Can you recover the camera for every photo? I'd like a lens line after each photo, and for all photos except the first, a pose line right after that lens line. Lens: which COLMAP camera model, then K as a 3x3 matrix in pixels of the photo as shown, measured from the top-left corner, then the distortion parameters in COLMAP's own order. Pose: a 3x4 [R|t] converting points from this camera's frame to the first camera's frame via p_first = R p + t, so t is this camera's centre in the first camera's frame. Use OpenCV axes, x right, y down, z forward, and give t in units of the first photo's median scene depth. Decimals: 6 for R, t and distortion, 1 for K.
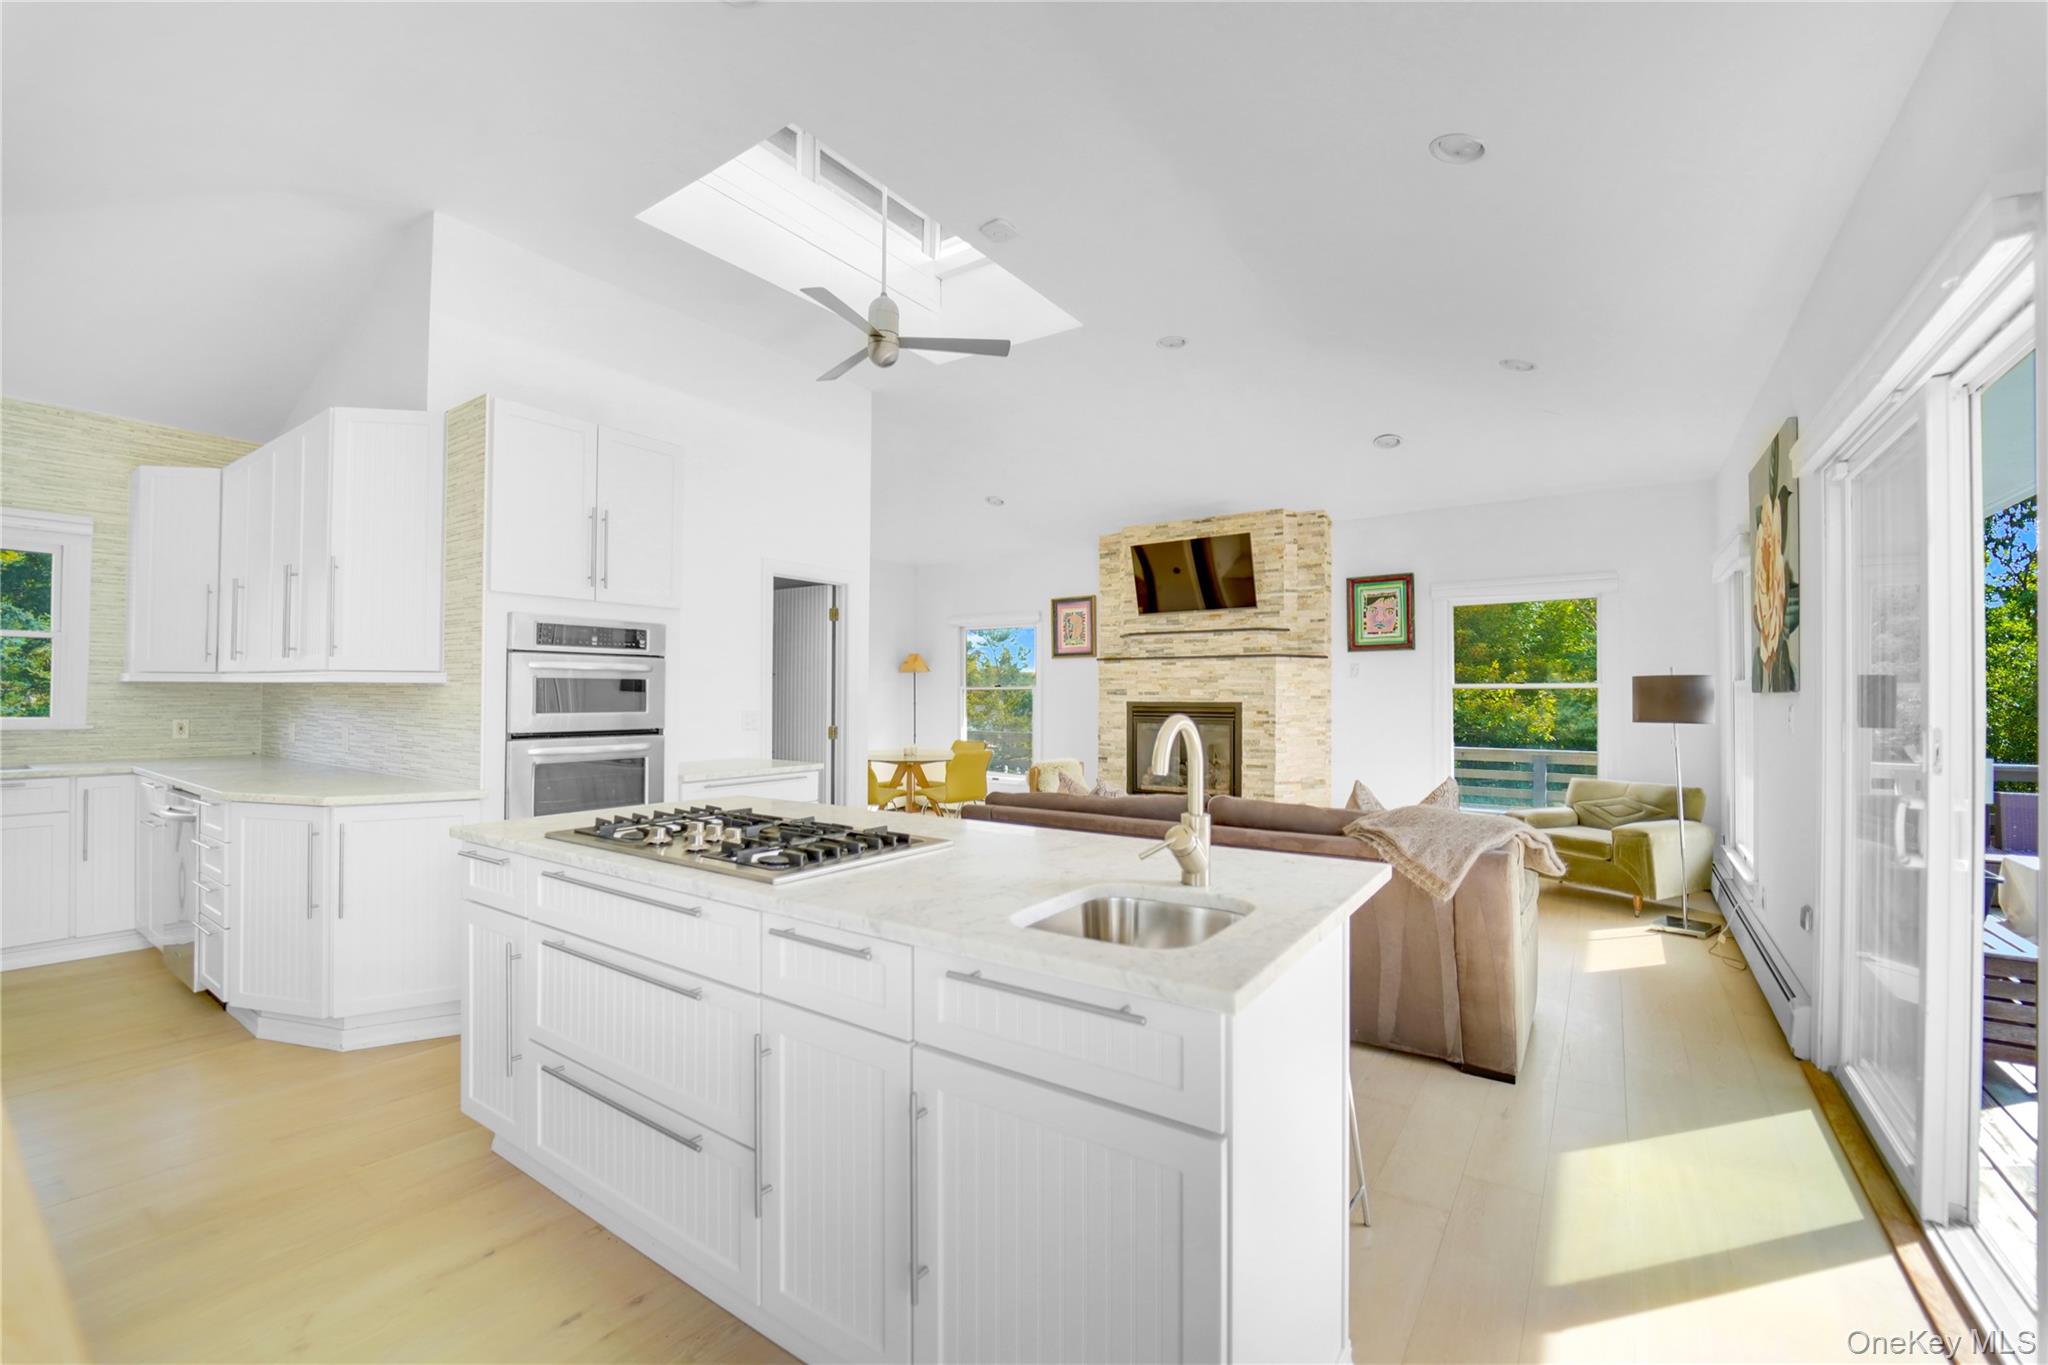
lens RADIAL K [[844.6, 0, 1019.5], [0, 844.6, 679.7], [0, 0, 1]] dist [-0.023349, -0.000179]
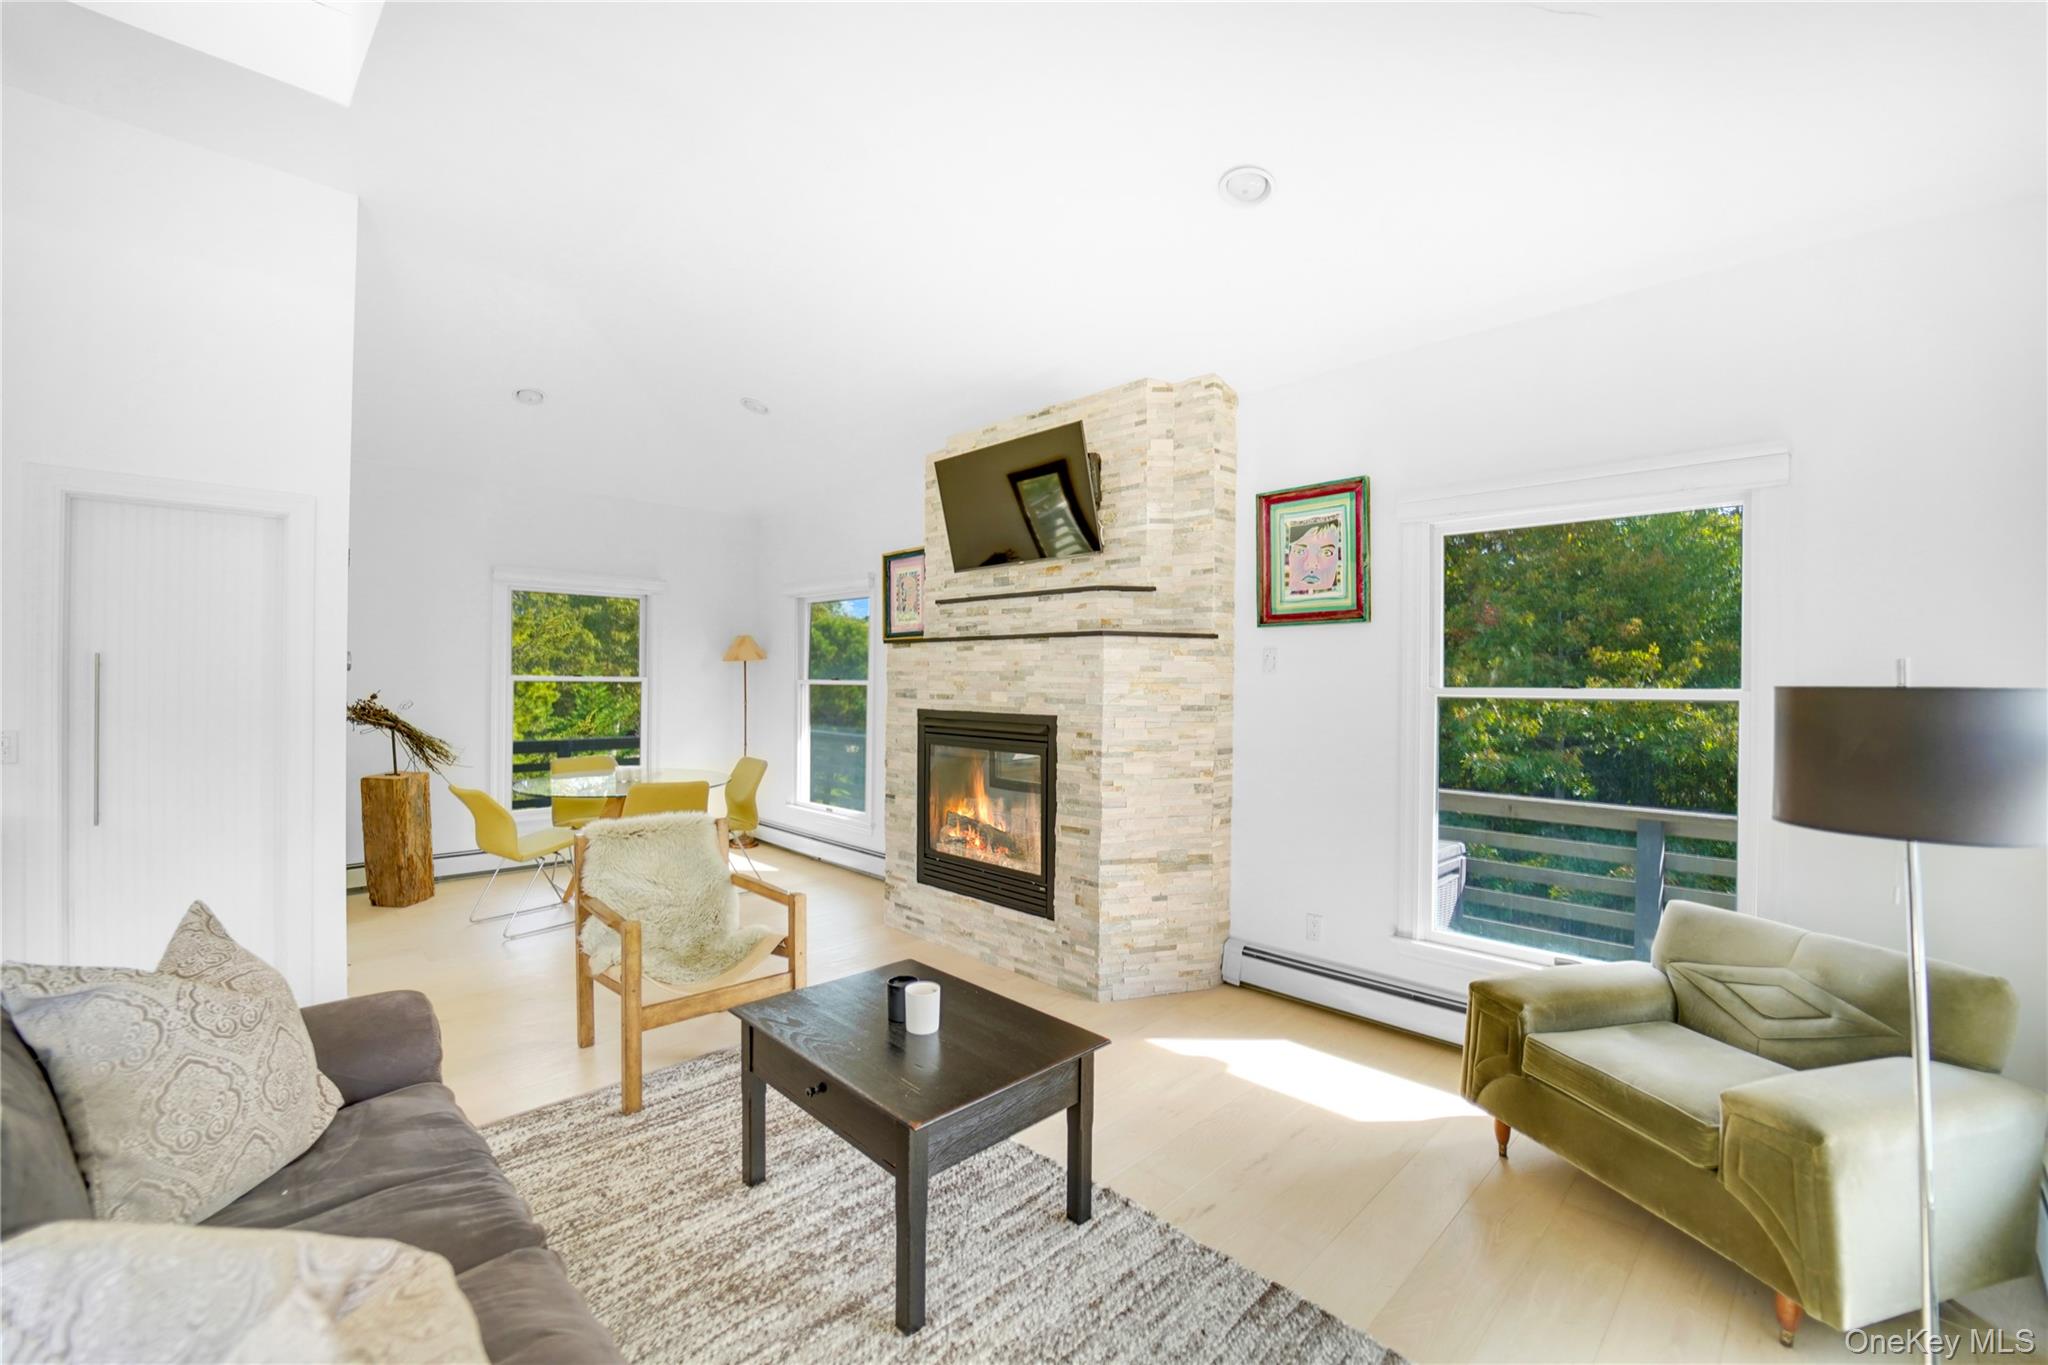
lens RADIAL K [[862.1, 0, 1010.1], [0, 862.1, 674.1], [0, 0, 1]] dist [-0.024278, -0.000115]
pose [[0.982386, 0.005318, -0.186785, 0.334472], [-0.003055, 0.999918, 0.012401, -0.008548], [0.186836, -0.011612, 0.982323, 0.409712]]
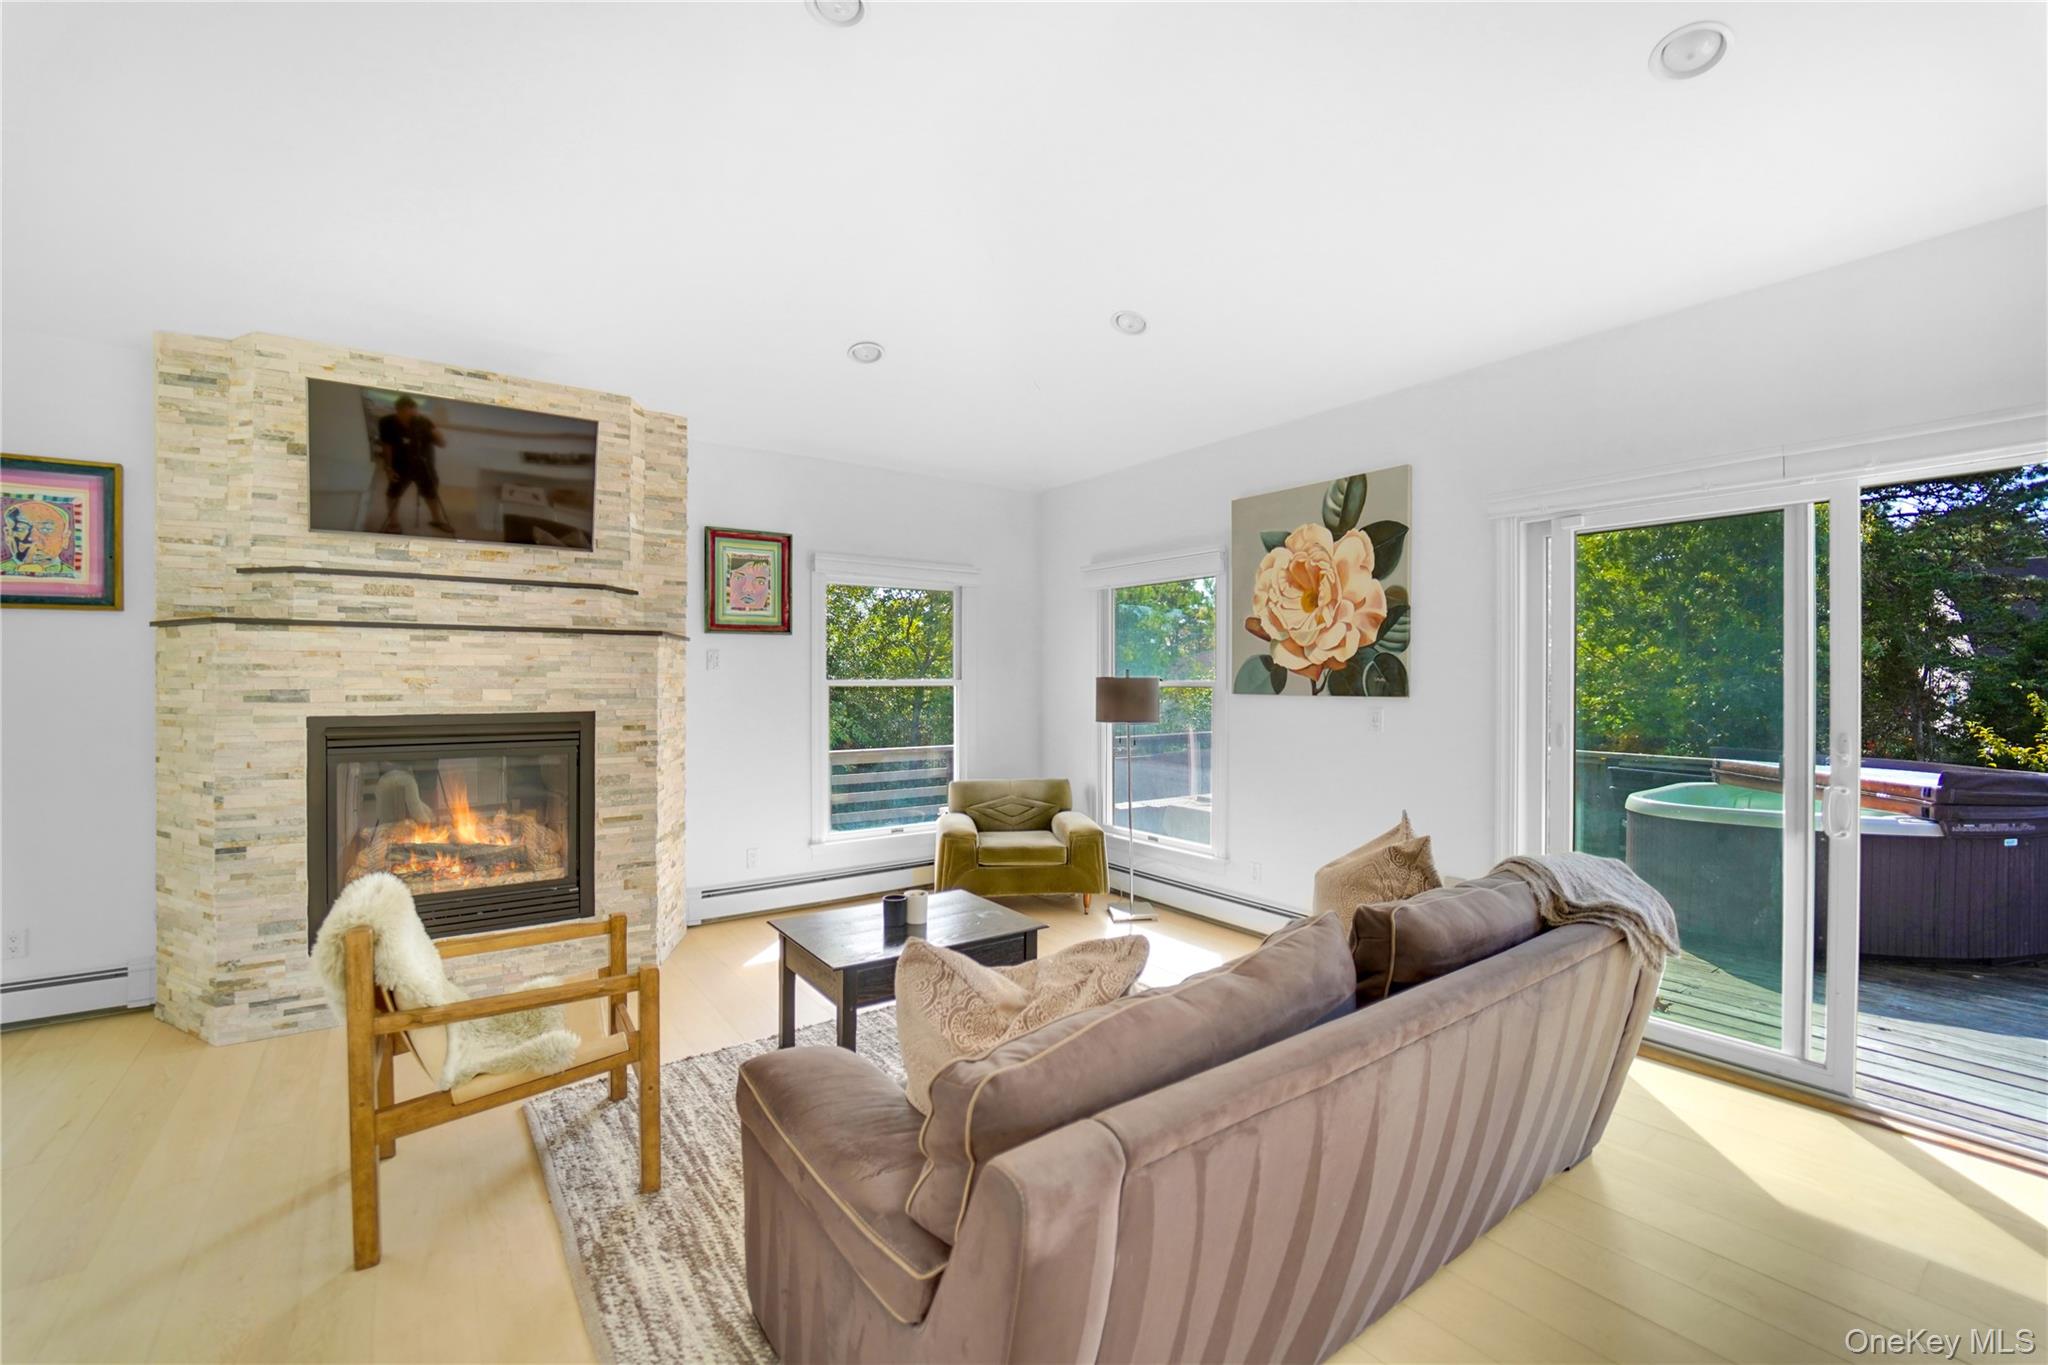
lens RADIAL K [[844.6, 0, 1019.5], [0, 844.6, 679.7], [0, 0, 1]] dist [-0.023349, -0.000179]
pose [[0.331431, -0.000526, 0.943479, -0.177501], [-0.015665, 0.999859, 0.006061, -0.002817], [-0.943350, -0.016789, 0.331376, 0.524225]]
